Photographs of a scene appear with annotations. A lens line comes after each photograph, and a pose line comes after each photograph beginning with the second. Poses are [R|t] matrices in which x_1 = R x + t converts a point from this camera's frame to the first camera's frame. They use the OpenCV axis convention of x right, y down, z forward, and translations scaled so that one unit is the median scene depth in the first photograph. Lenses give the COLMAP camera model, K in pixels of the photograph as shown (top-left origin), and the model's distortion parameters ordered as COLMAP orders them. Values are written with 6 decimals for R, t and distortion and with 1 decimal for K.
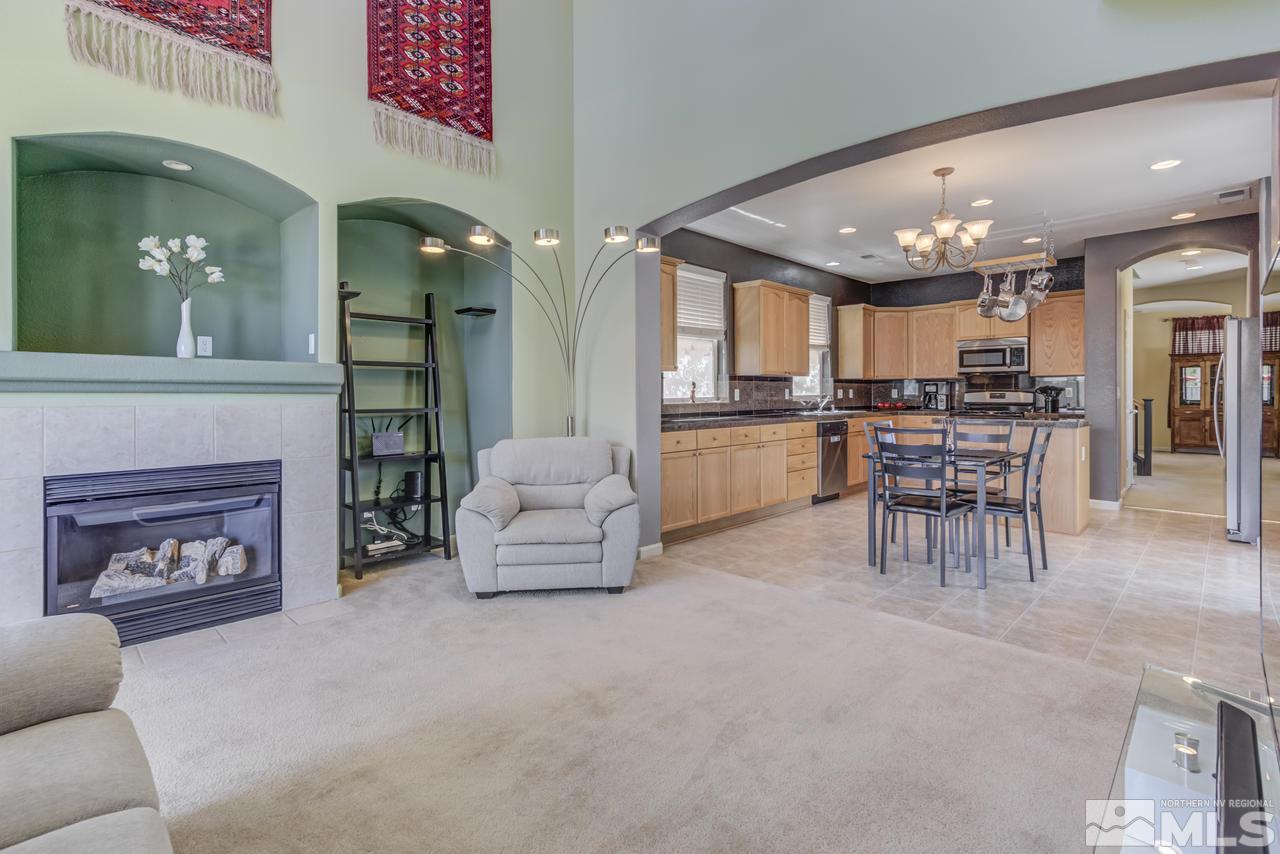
lens RADIAL K [[600.0, 0, 635.0], [0, 600.0, 395.3], [0, 0, 1]] dist [0.005188, 0.001316]
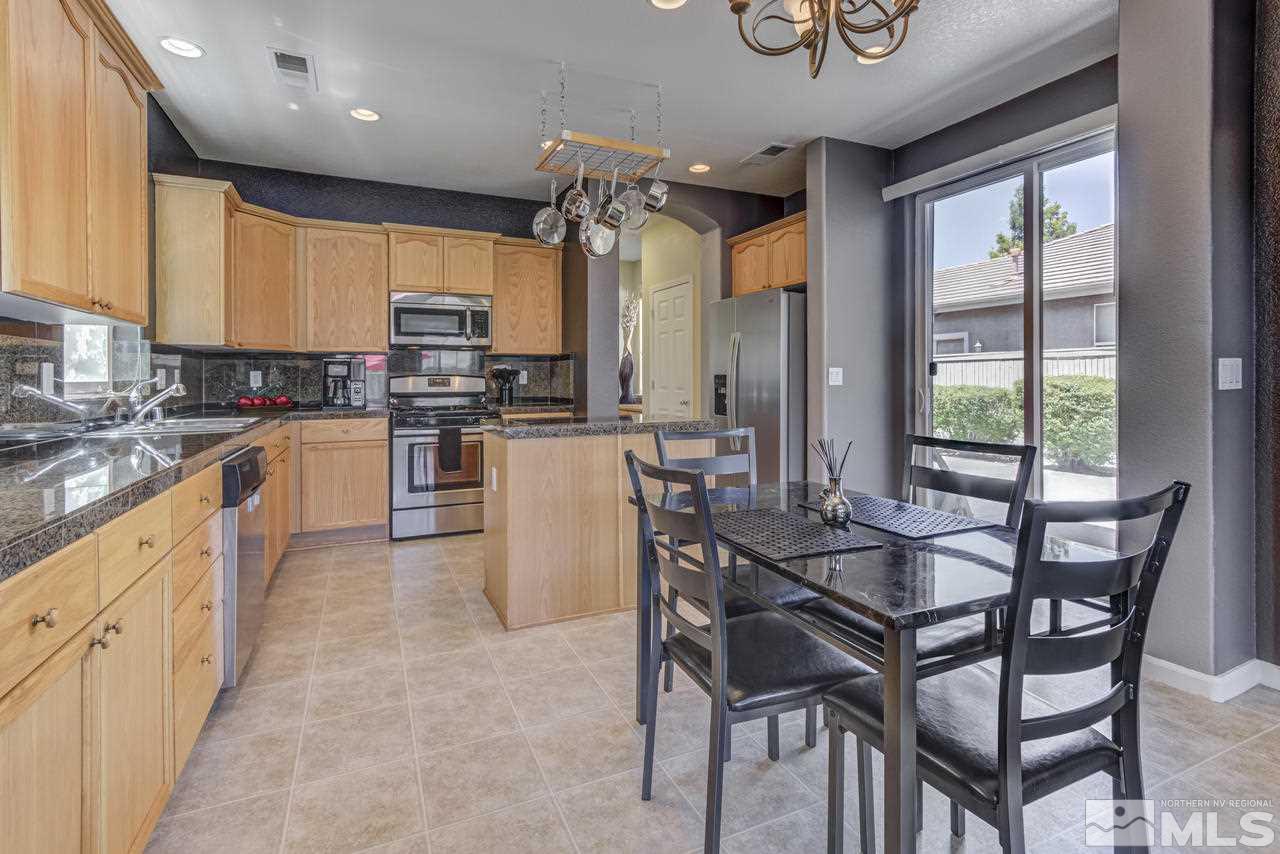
lens RADIAL K [[600.0, 0, 652.0], [0, 600.0, 380.0], [0, 0, 1]] dist [0.005188, 0.001316]
pose [[0.342366, -0.000724, 0.939566, 0.075270], [0.005900, 0.999982, -0.001379, 0.001224], [-0.939548, 0.006016, 0.342364, 0.669167]]
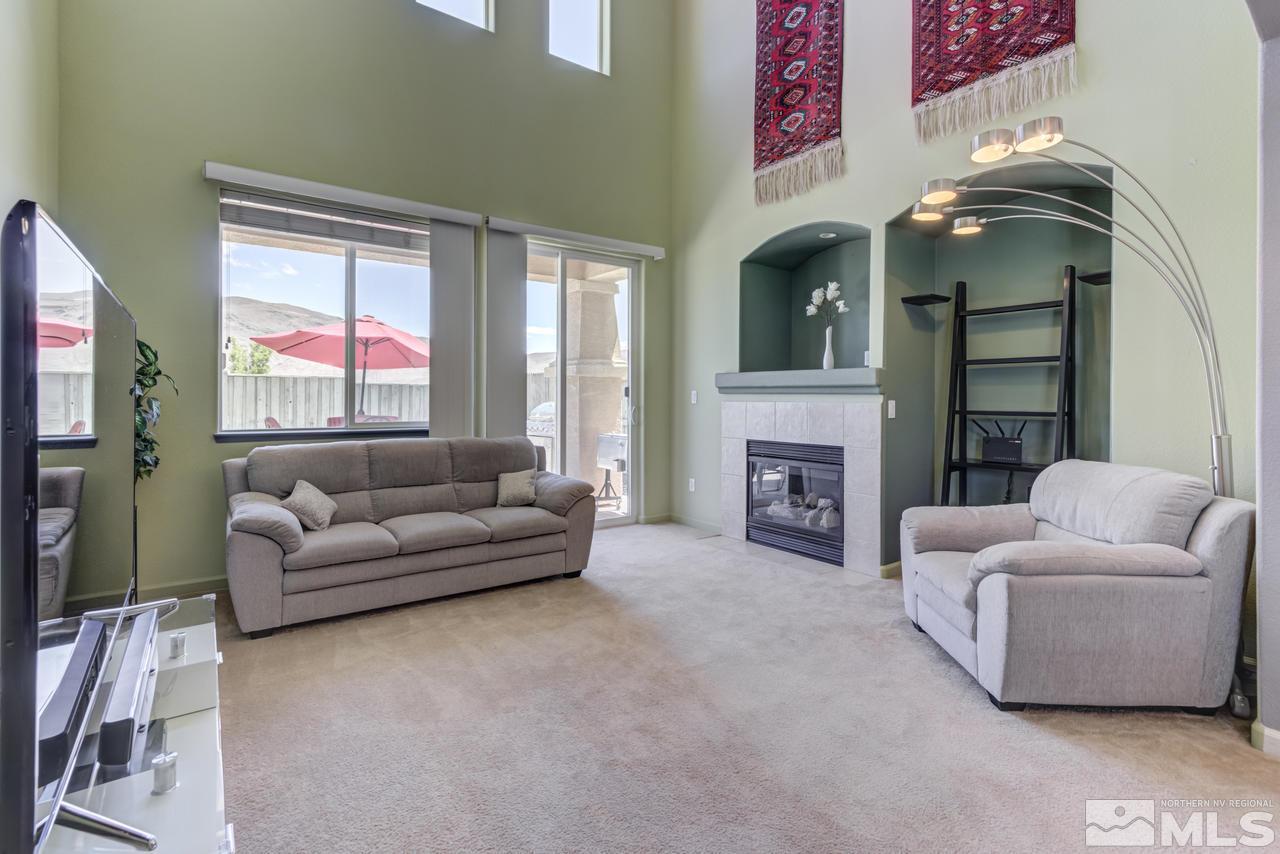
lens RADIAL K [[600.0, 0, 643.3], [0, 600.0, 398.1], [0, 0, 1]] dist [0.005188, 0.001316]
pose [[-0.163231, 0.004028, -0.986580, 0.376449], [-0.003500, 0.999983, 0.004662, 0.000456], [0.986582, 0.004214, -0.163214, 0.416501]]
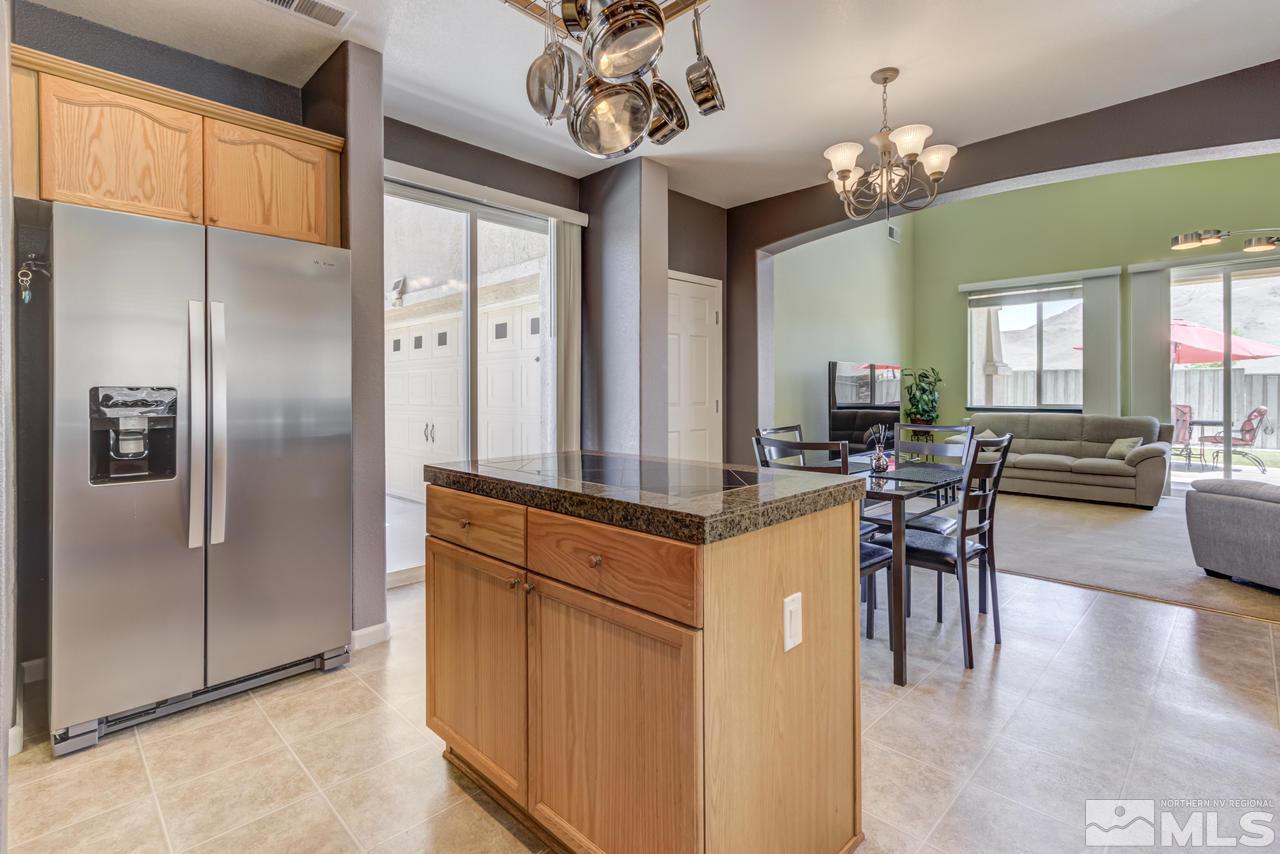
lens RADIAL K [[600.0, 0, 639.7], [0, 600.0, 392.6], [0, 0, 1]] dist [0.005188, 0.001316]
pose [[-0.999953, 0.007815, 0.005815, 0.548235], [0.007840, 0.999960, 0.004361, -0.001453], [-0.005780, 0.004406, -0.999974, 1.173227]]
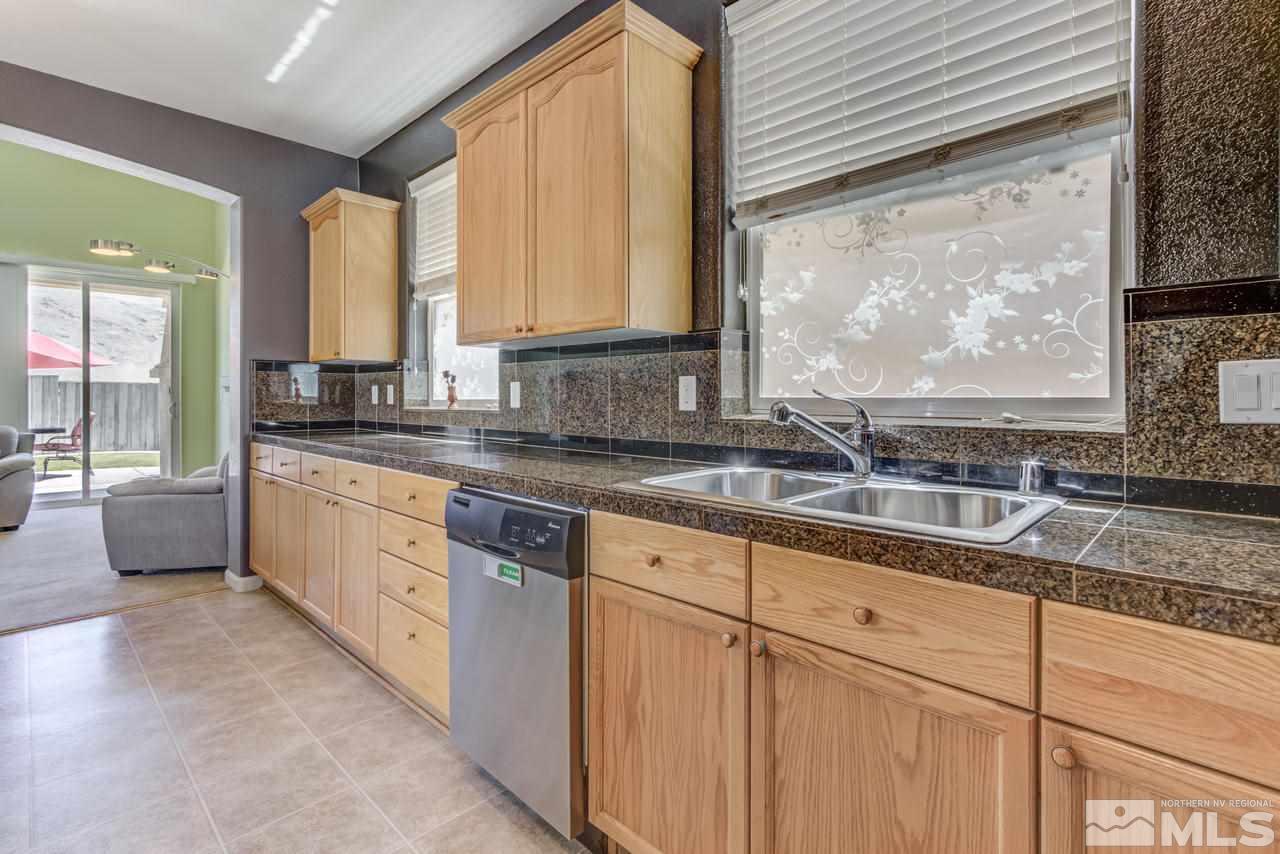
lens RADIAL K [[600.0, 0, 638.3], [0, 600.0, 397.5], [0, 0, 1]] dist [0.005188, 0.001316]
pose [[0.008440, 0.006218, -0.999945, 0.608787], [-0.003373, 0.999975, 0.006190, -0.001687], [0.999959, 0.003320, 0.008461, 1.093904]]
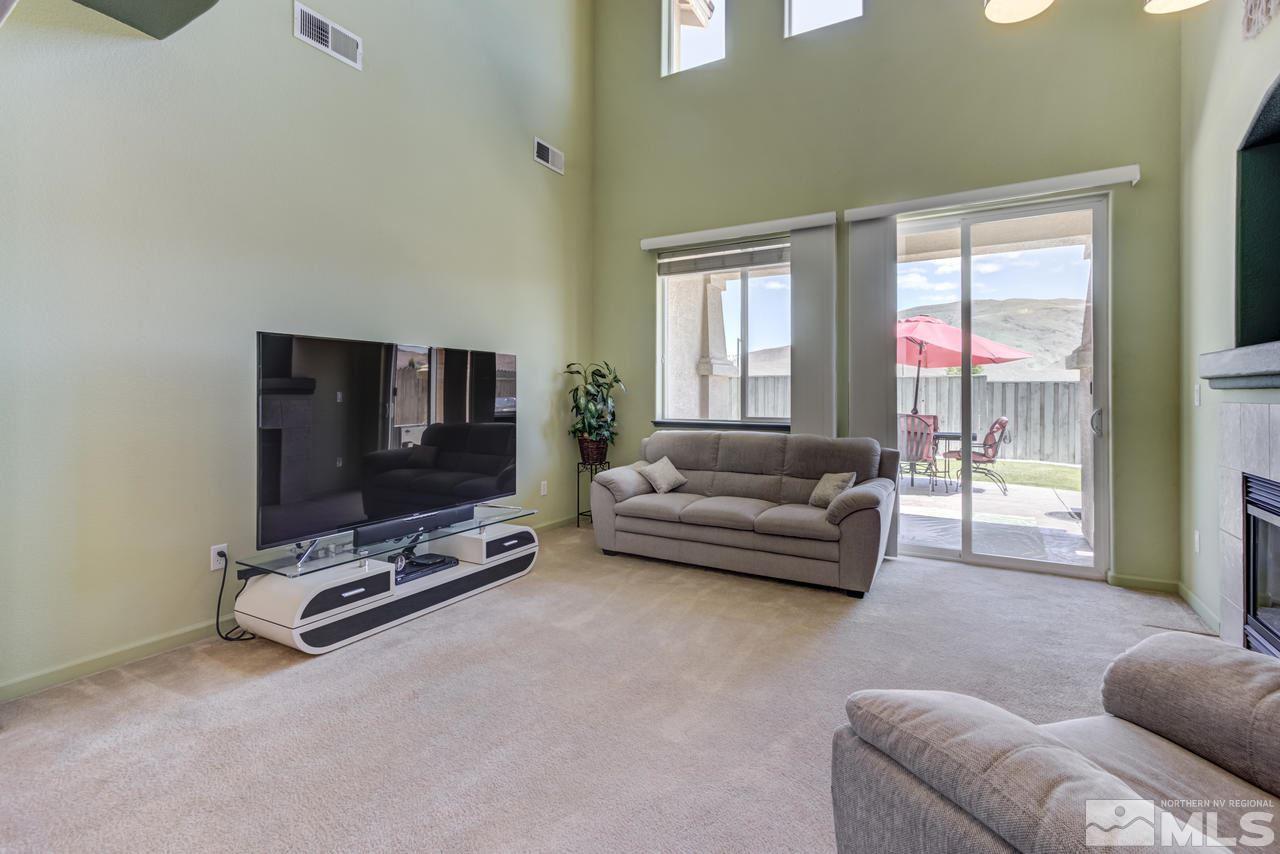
lens RADIAL K [[600.0, 0, 633.1], [0, 600.0, 388.8], [0, 0, 1]] dist [0.005188, 0.001316]
pose [[-0.969245, -0.001279, -0.246093, 0.111896], [0.000864, 0.999963, -0.008597, 0.001263], [0.246095, -0.008545, -0.969208, 0.732352]]
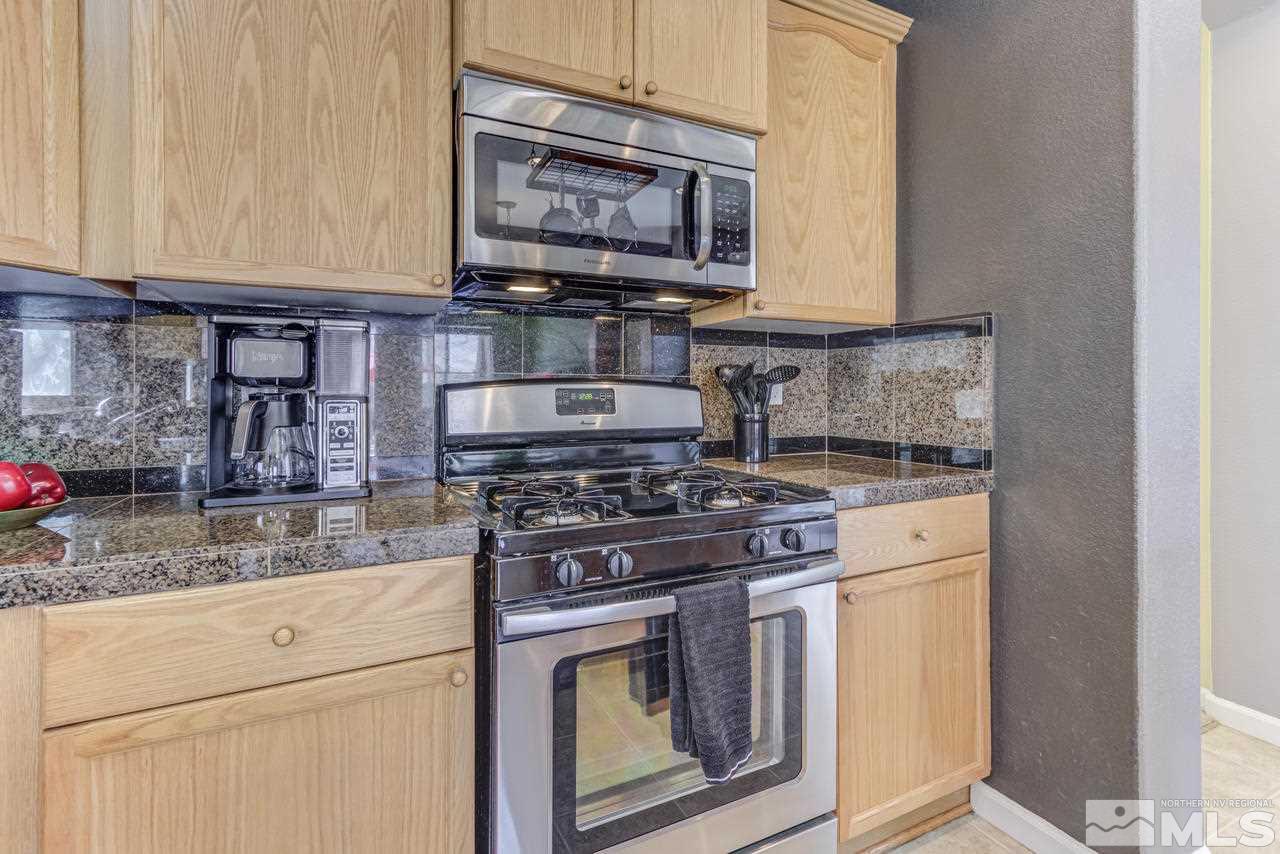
lens RADIAL K [[600.0, 0, 645.0], [0, 600.0, 390.7], [0, 0, 1]] dist [0.005188, 0.001316]
pose [[0.328751, 0.006315, 0.944395, 0.483329], [0.005017, 0.999952, -0.008433, -0.001080], [-0.944403, 0.007510, 0.328704, 1.094621]]
